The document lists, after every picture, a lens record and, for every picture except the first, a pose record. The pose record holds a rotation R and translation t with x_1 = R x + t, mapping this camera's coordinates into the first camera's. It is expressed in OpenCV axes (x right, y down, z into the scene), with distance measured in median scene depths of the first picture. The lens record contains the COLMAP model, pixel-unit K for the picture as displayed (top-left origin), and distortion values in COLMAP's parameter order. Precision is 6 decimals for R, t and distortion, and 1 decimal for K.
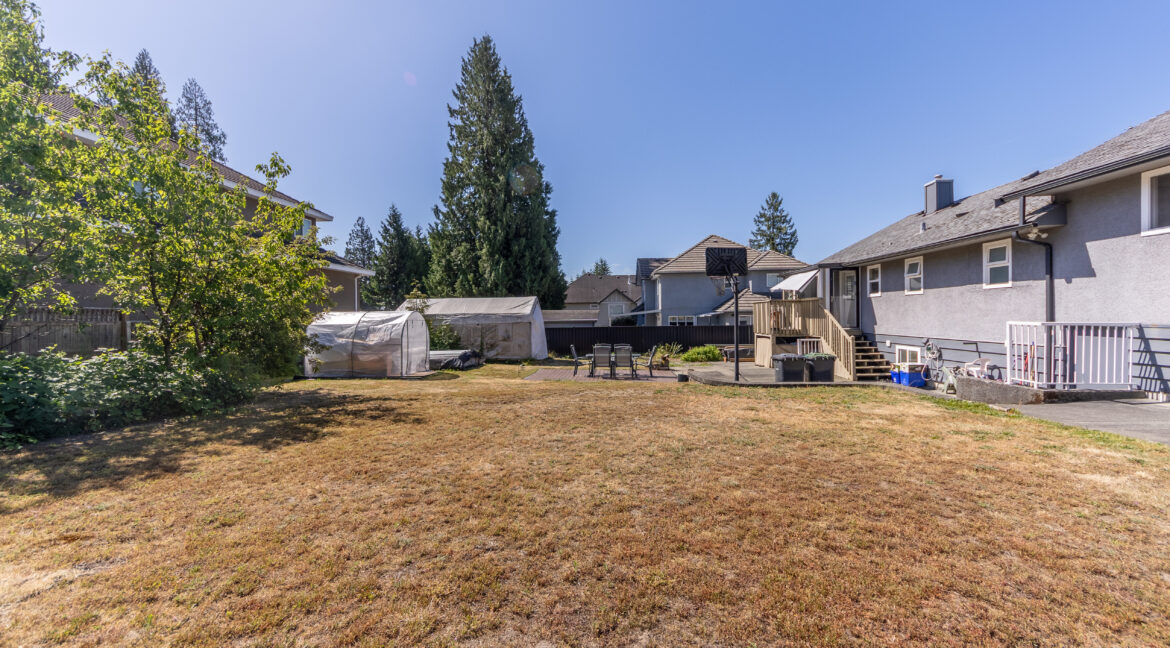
lens RADIAL K [[439.2, 0, 586.3], [0, 439.2, 315.0], [0, 0, 1]] dist [-0.000025, -0.000012]
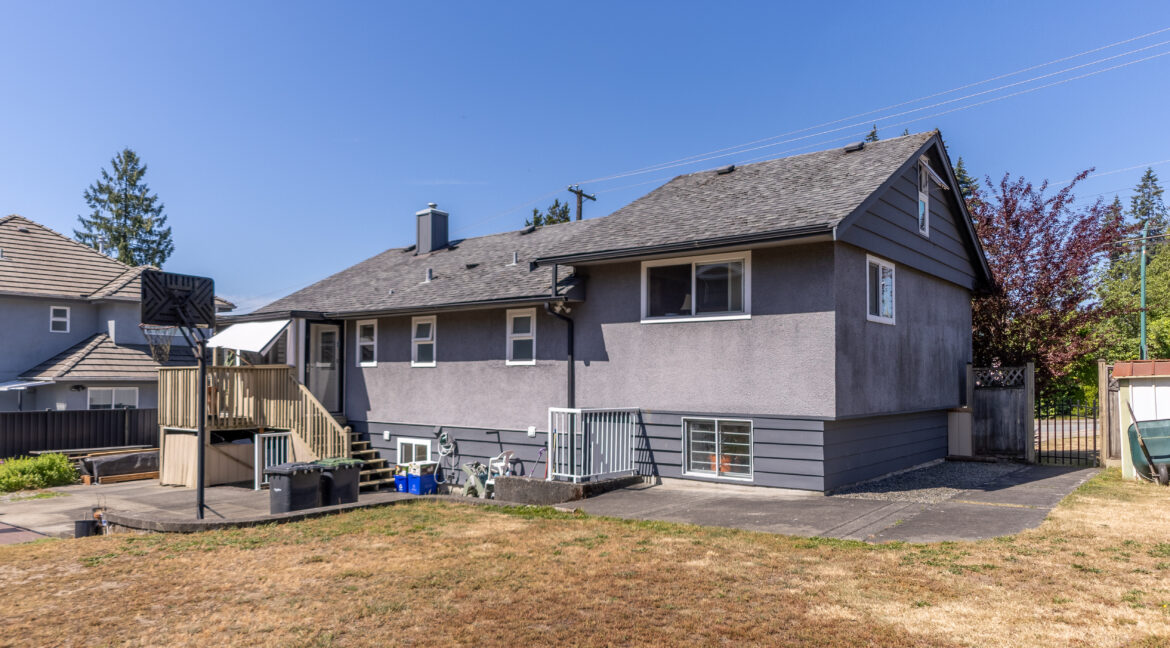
lens RADIAL K [[811.7, 0, 571.2], [0, 811.7, 362.8], [0, 0, 1]] dist [0.018299, 0.001965]
pose [[0.579714, 0.025979, 0.814406, -0.209209], [-0.009551, 0.999640, -0.025090, -0.022716], [-0.814764, 0.006766, 0.579753, 0.023107]]
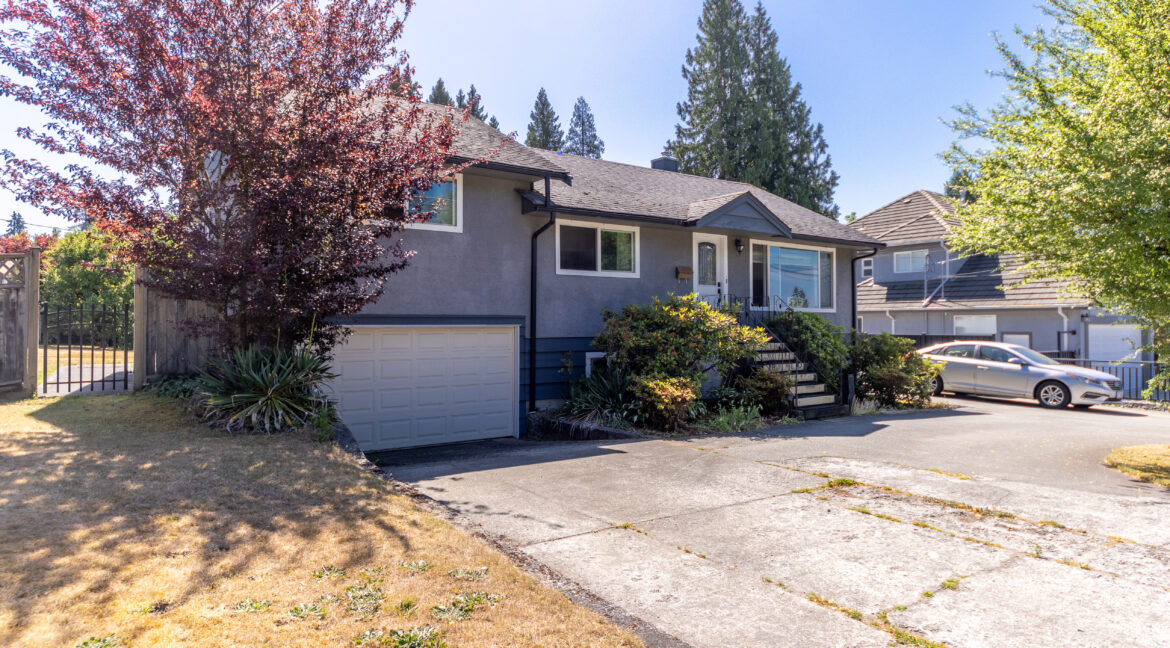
lens RADIAL K [[653.5, 0, 580.2], [0, 653.5, 321.1], [0, 0, 1]] dist [0.009049, 0.001148]
pose [[0.603551, 0.014013, -0.797201, 2.244914], [-0.009251, 0.999901, 0.010573, -0.021875], [0.797271, 0.000993, 0.603621, 0.154501]]
